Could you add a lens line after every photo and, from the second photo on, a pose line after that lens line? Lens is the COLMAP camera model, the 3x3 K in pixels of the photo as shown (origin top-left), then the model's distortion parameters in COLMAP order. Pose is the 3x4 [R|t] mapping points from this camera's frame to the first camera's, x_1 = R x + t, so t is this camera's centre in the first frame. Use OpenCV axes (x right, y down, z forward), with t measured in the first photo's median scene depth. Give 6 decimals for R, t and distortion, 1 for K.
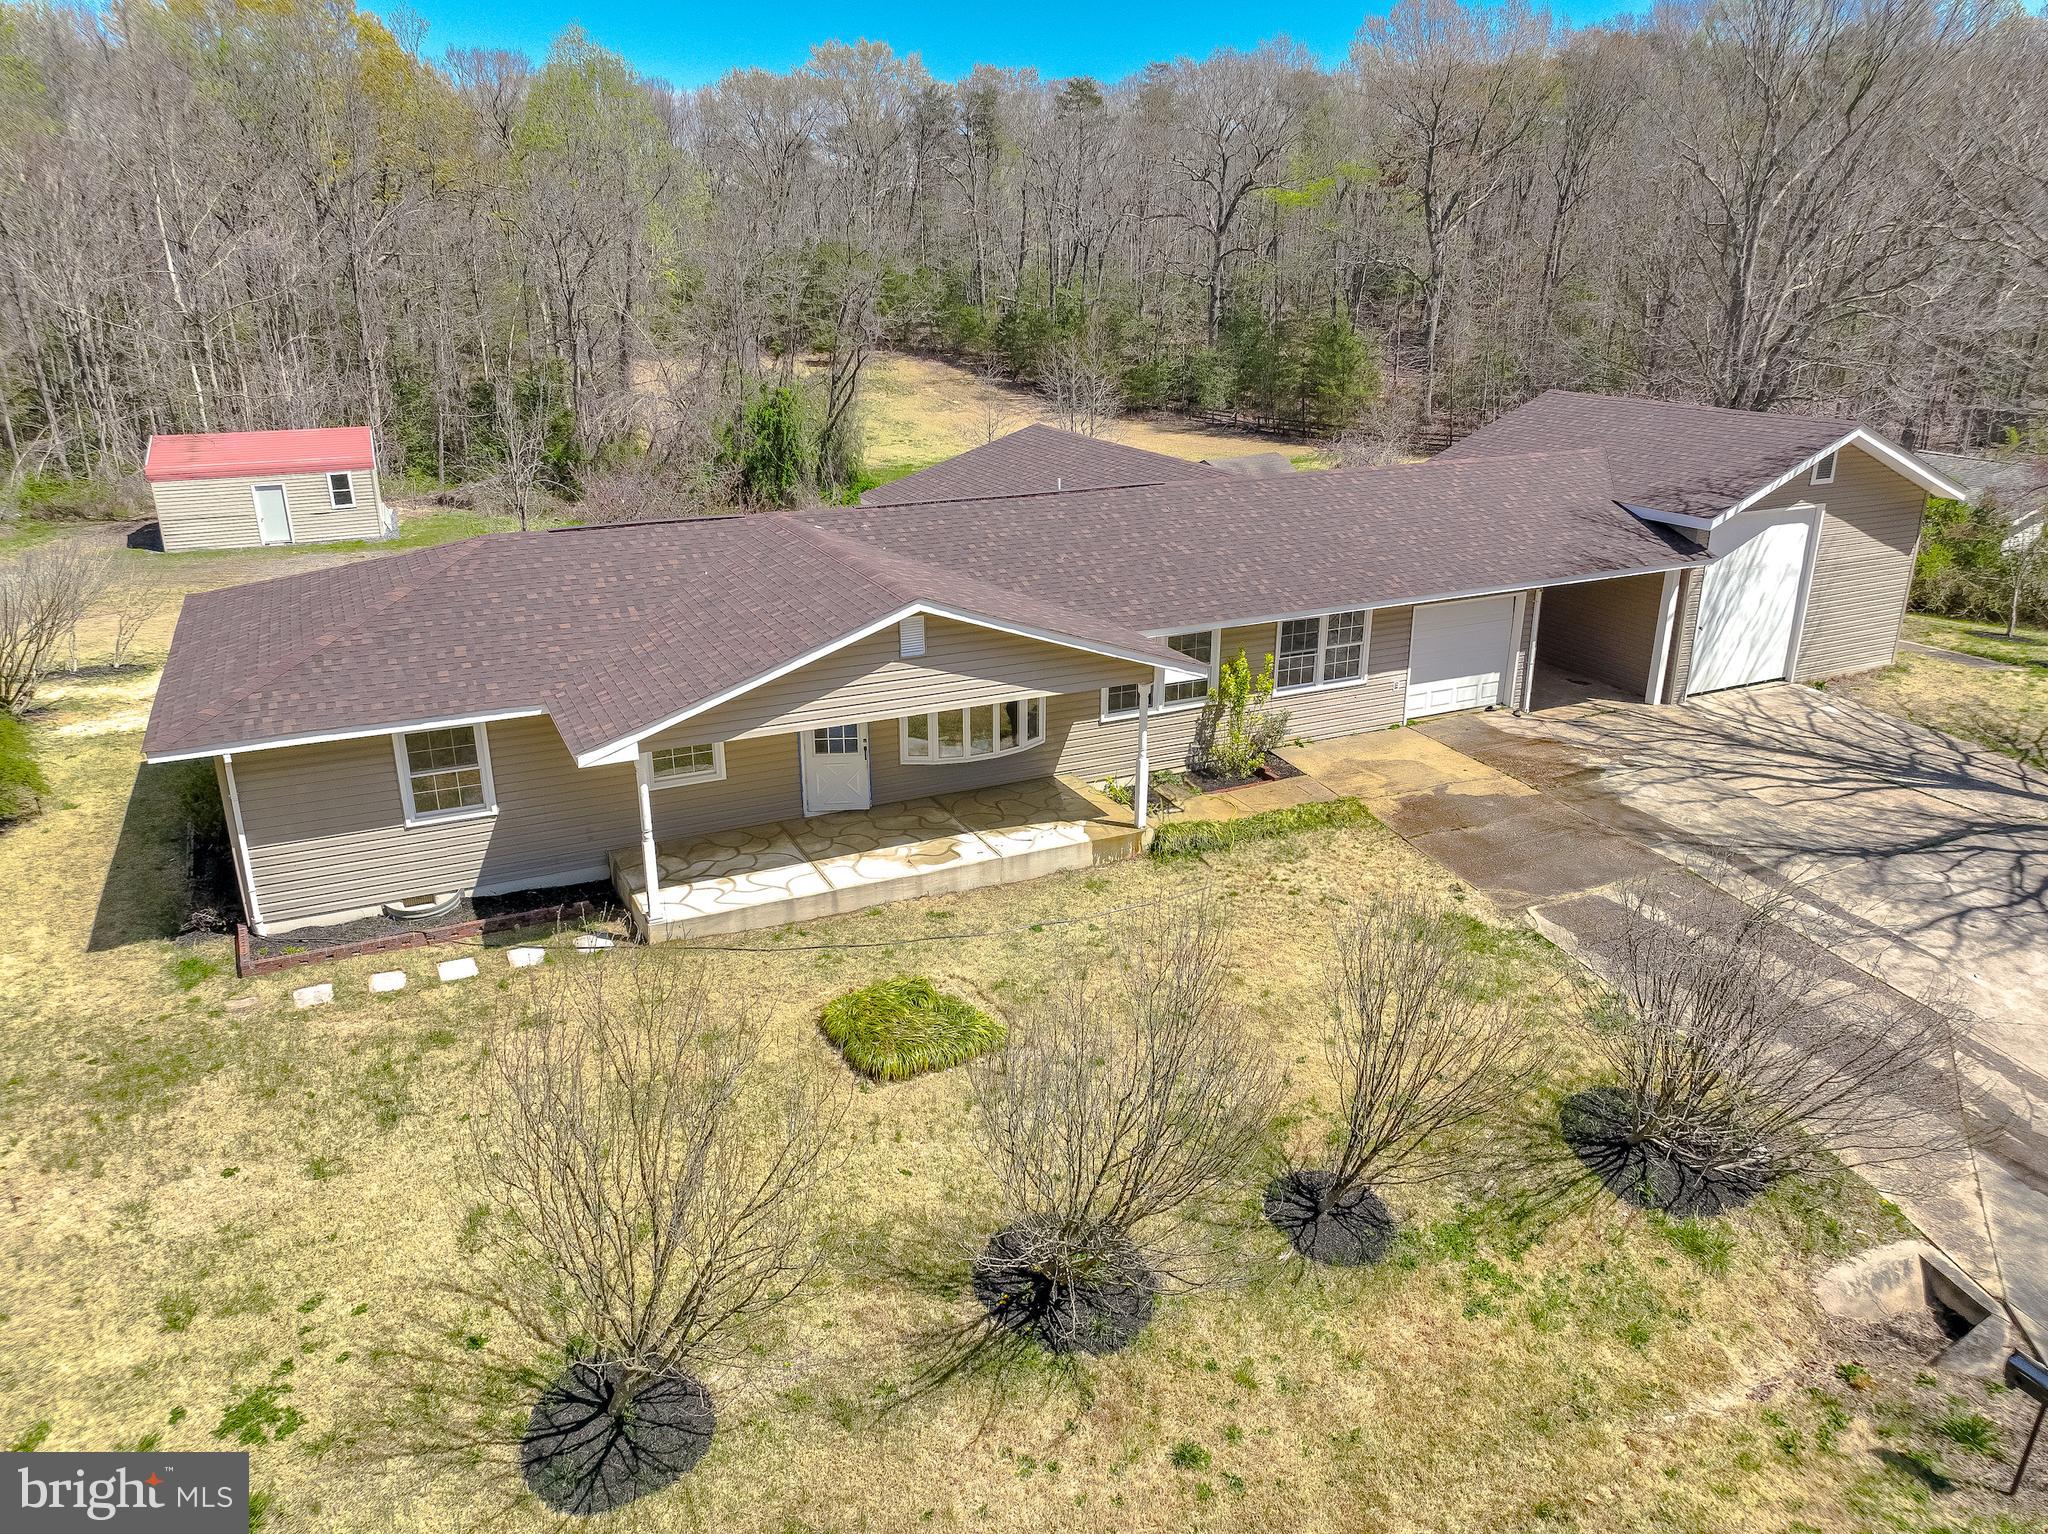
lens RADIAL K [[1420.2, 0, 1022.7], [0, 1420.2, 756.7], [0, 0, 1]] dist [0.004223, 0.003672]
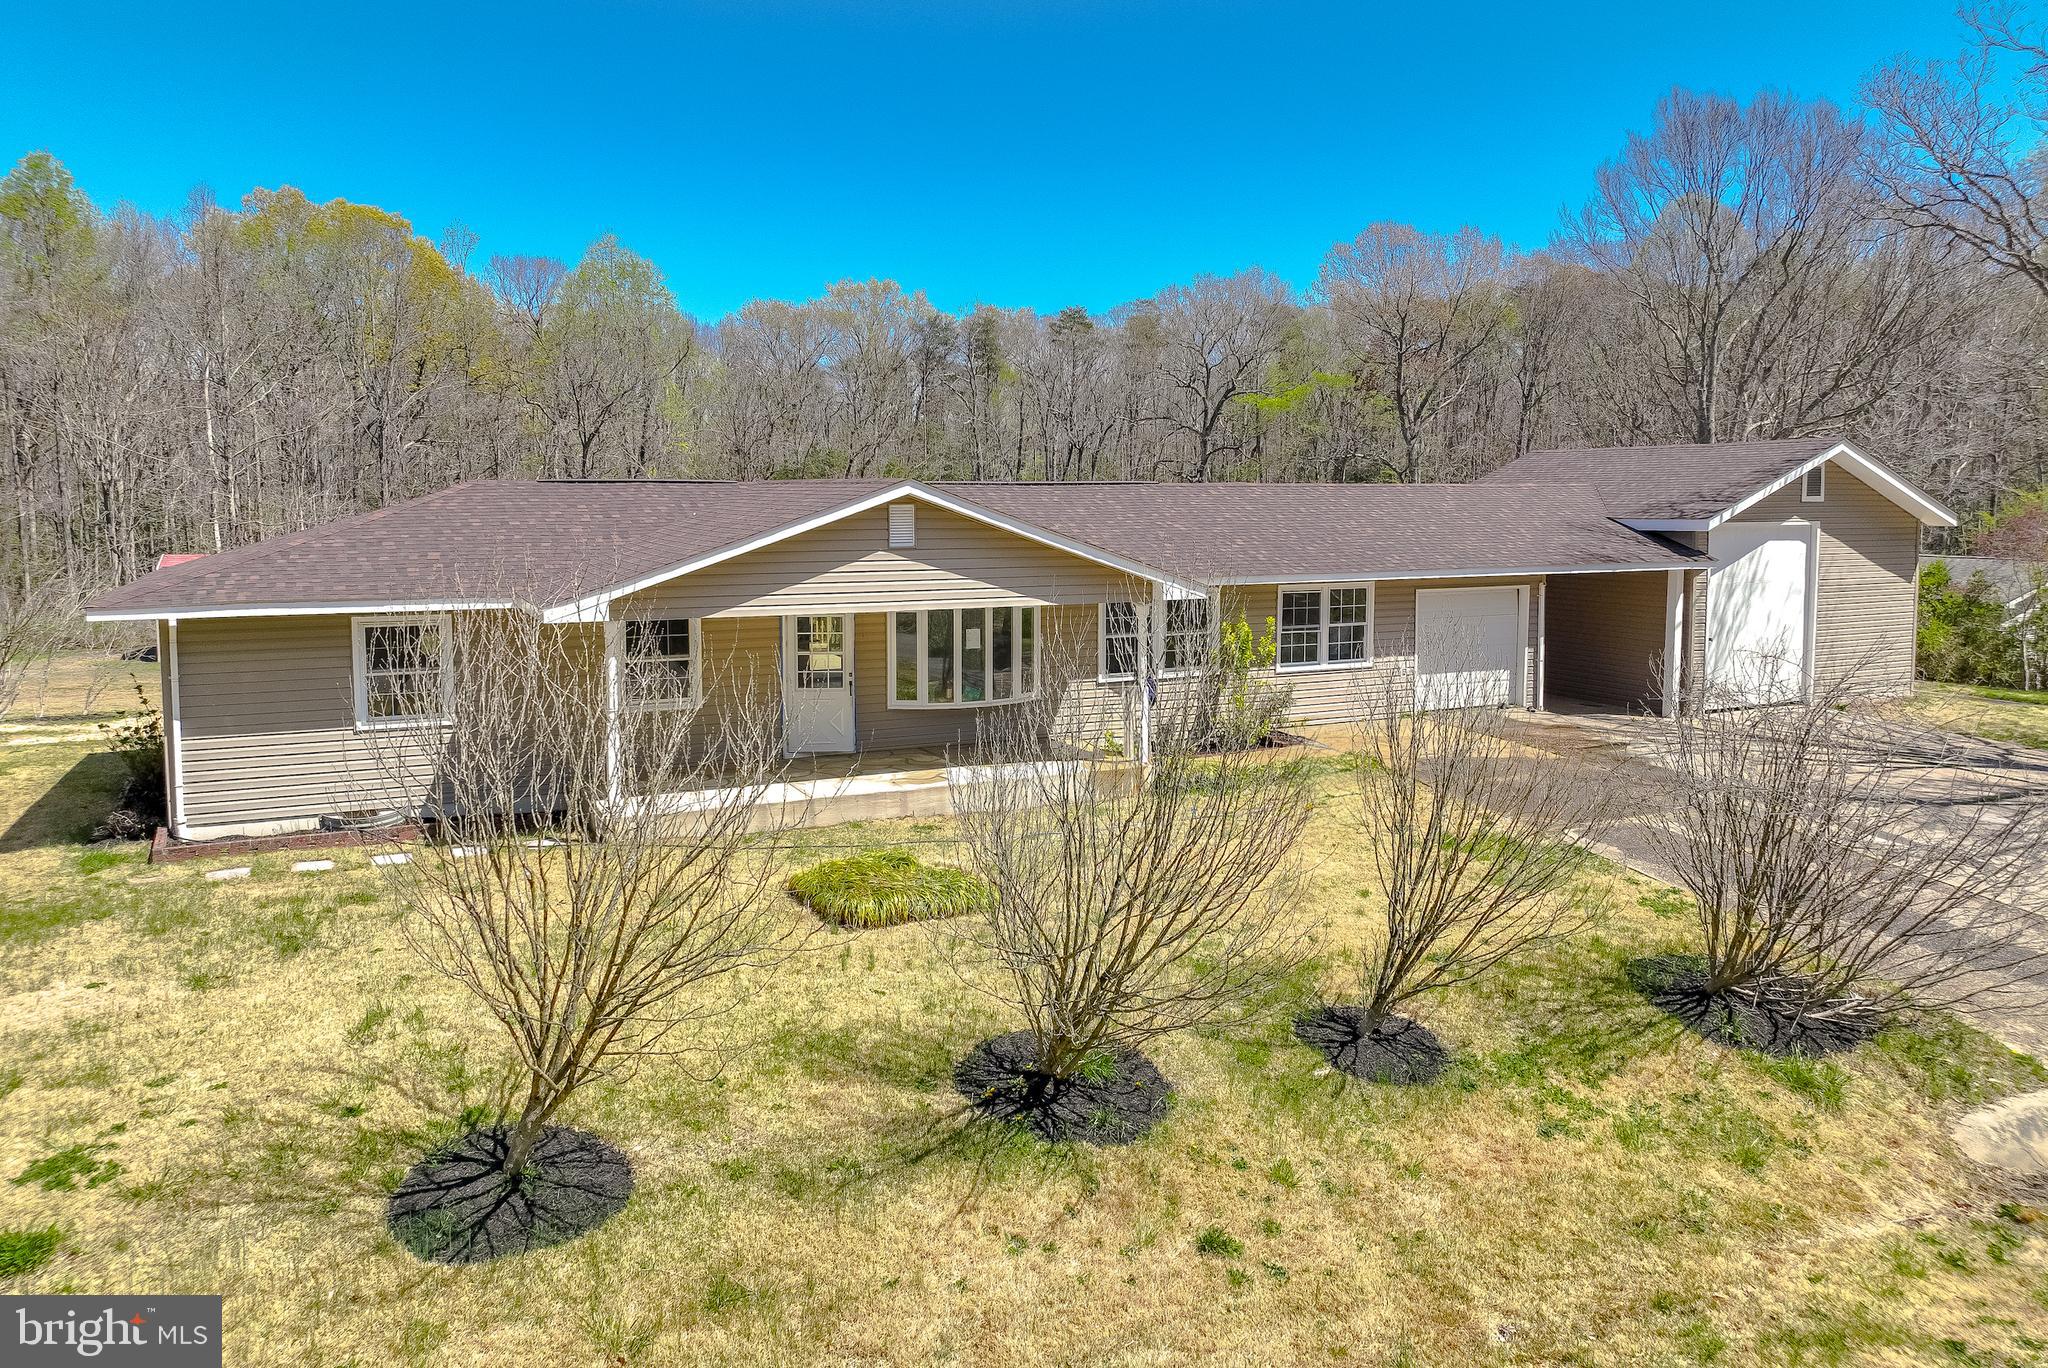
lens RADIAL K [[1413.4, 0, 1024.0], [0, 1413.4, 684.0], [0, 0, 1]] dist [0.004594, 0.008193]
pose [[0.999999, -0.000480, 0.001641, 0.005096], [0.000887, 0.966275, -0.257511, 0.334535], [-0.001462, 0.257512, 0.966274, 0.119468]]
